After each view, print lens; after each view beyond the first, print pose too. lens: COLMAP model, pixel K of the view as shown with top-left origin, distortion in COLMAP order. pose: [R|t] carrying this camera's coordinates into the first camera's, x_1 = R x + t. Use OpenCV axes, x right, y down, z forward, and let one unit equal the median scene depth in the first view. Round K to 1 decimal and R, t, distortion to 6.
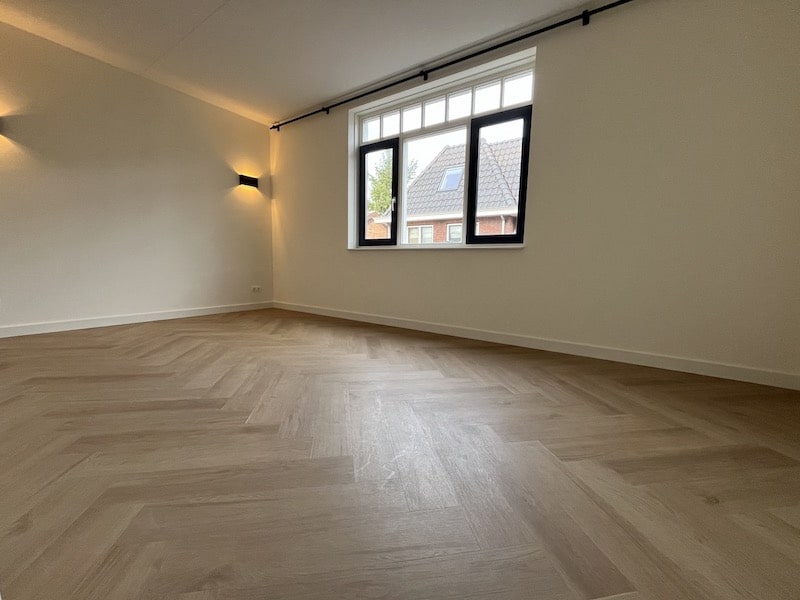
lens RADIAL K [[326.6, 0, 399.0], [0, 326.6, 301.2], [0, 0, 1]] dist [-0.002297, 0.000183]
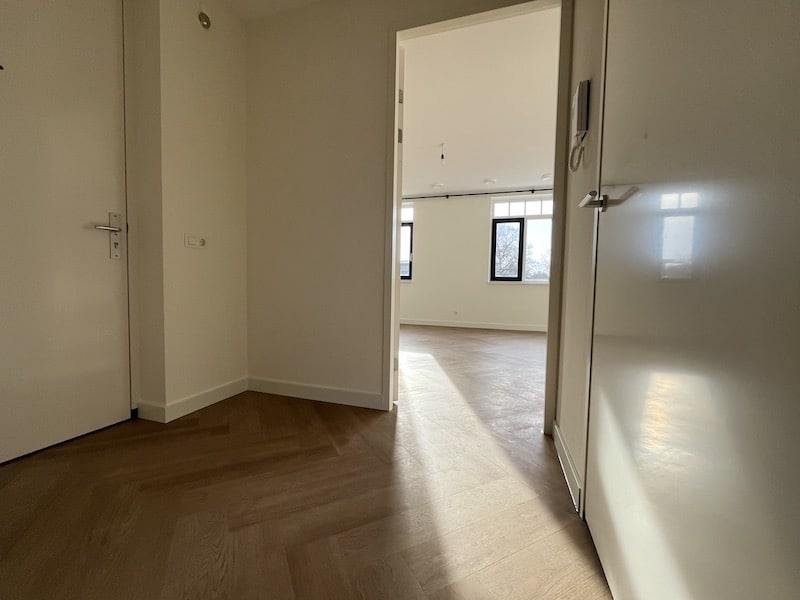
lens RADIAL K [[321.8, 0, 400.0], [0, 321.8, 300.0], [0, 0, 1]] dist [-0.007921, -0.000106]
pose [[0.954900, -0.013267, 0.296632, -1.243629], [0.032906, 0.997576, -0.061312, 0.001334], [-0.295099, 0.068308, 0.953022, -0.407407]]
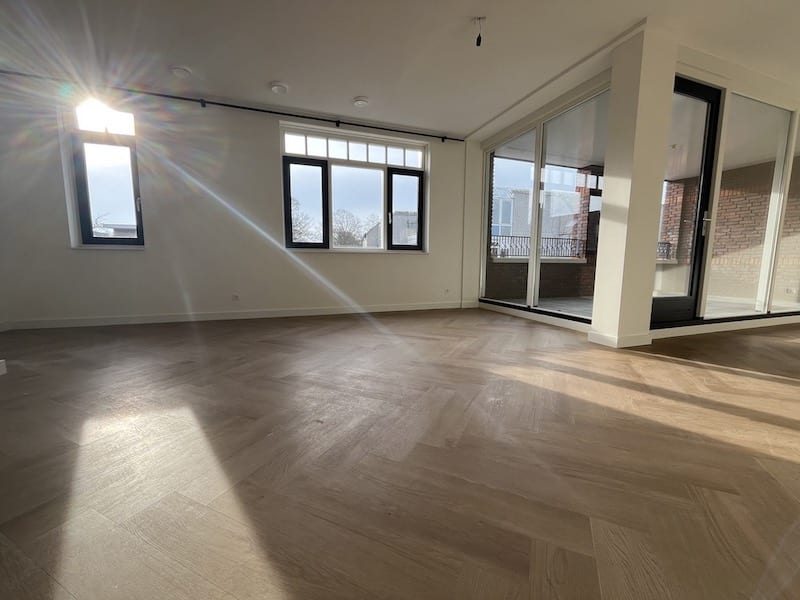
lens RADIAL K [[326.6, 0, 399.0], [0, 326.6, 301.2], [0, 0, 1]] dist [-0.002297, 0.000183]
pose [[0.579713, -0.112245, 0.807053, -0.999815], [0.100343, 0.992762, 0.065997, -0.037023], [-0.808619, 0.042722, 0.586780, 0.101005]]
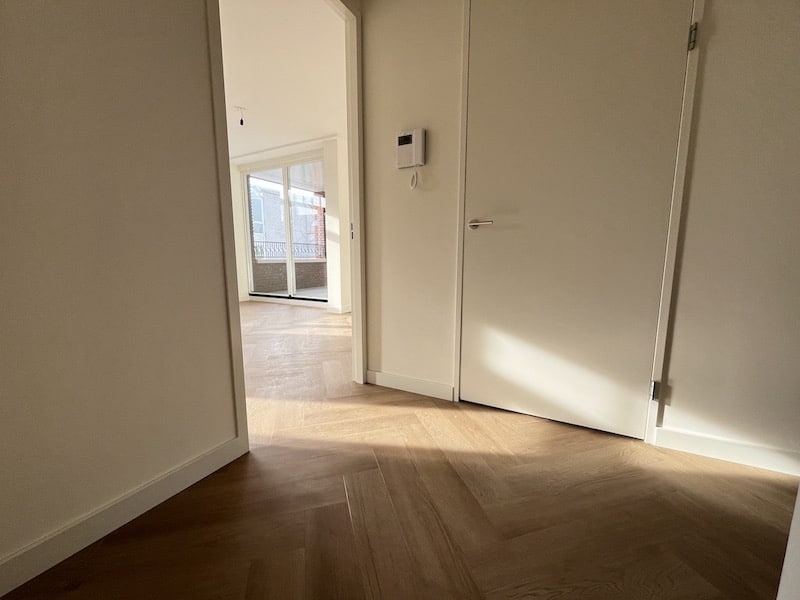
lens RADIAL K [[326.6, 0, 399.0], [0, 326.6, 301.2], [0, 0, 1]] dist [-0.002297, 0.000183]
pose [[-0.097892, -0.153741, 0.983250, -1.508787], [0.116753, 0.979399, 0.164763, -0.075602], [-0.988325, 0.130926, -0.077926, -0.008756]]
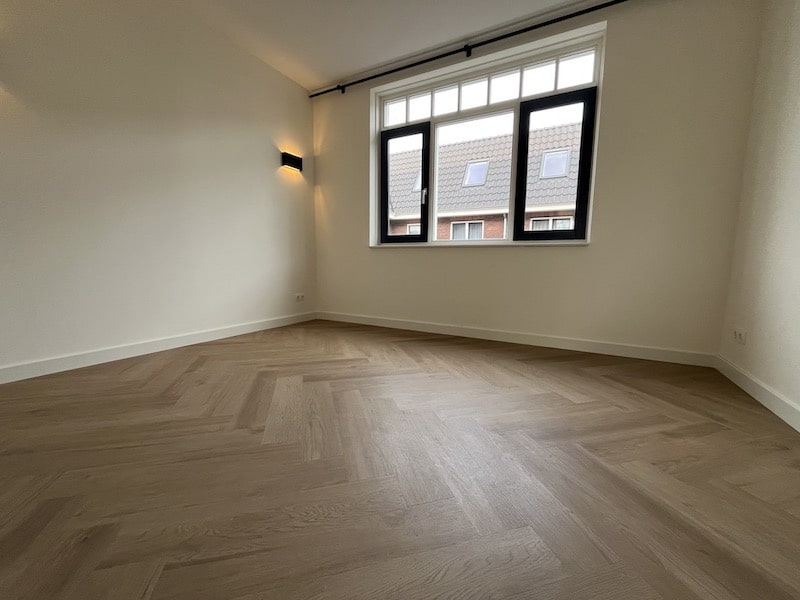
lens RADIAL K [[321.8, 0, 400.0], [0, 321.8, 300.0], [0, 0, 1]] dist [-0.007921, -0.000106]
pose [[0.994233, -0.022861, 0.104775, -0.208933], [0.022025, 0.999716, 0.009133, -0.025135], [-0.104954, -0.006773, 0.994454, 0.146246]]
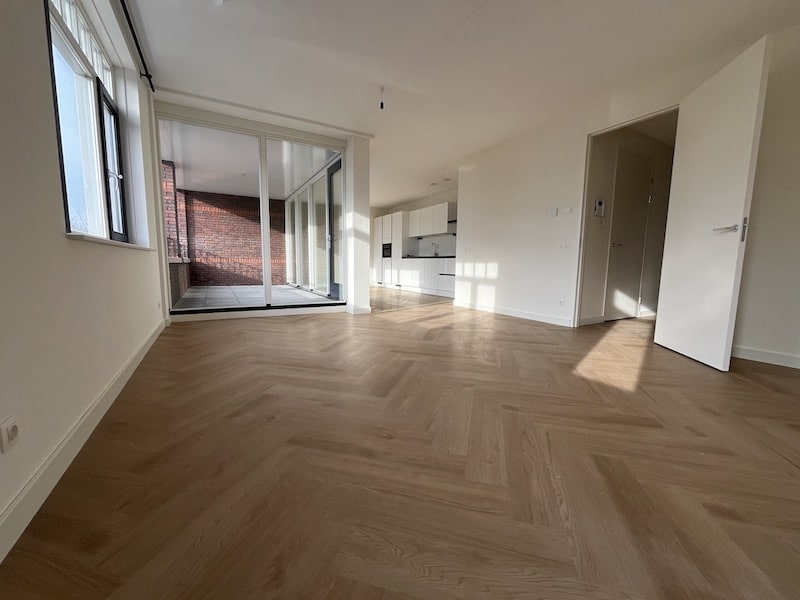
lens RADIAL K [[326.6, 0, 399.0], [0, 326.6, 301.2], [0, 0, 1]] dist [-0.002297, 0.000183]
pose [[-0.897532, -0.080706, 0.433501, -0.759684], [0.022012, 0.973681, 0.226848, -0.198126], [-0.440400, 0.213146, -0.872133, 1.423442]]
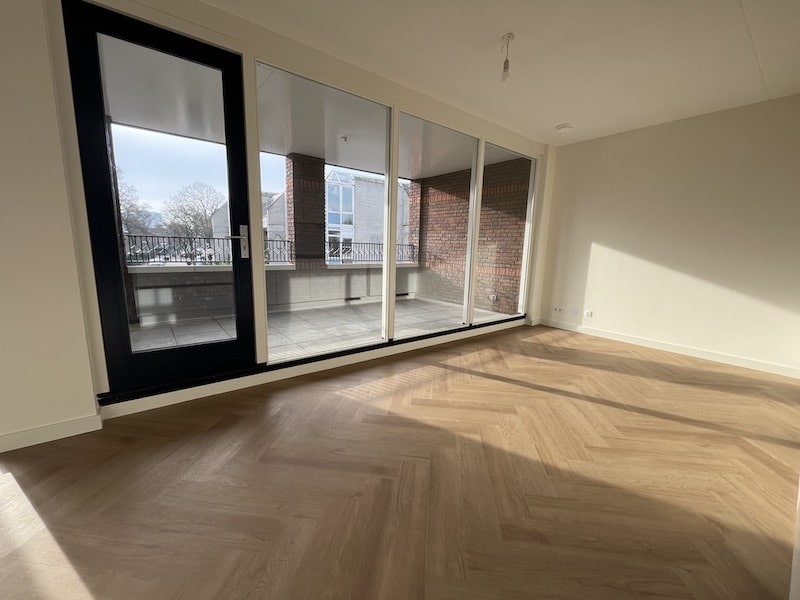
lens RADIAL K [[326.6, 0, 399.0], [0, 326.6, 301.2], [0, 0, 1]] dist [-0.002297, 0.000183]
pose [[0.298581, -0.165907, 0.939853, -0.227036], [0.090098, 0.985276, 0.145303, -0.055564], [-0.950122, 0.041294, 0.309132, -0.646610]]
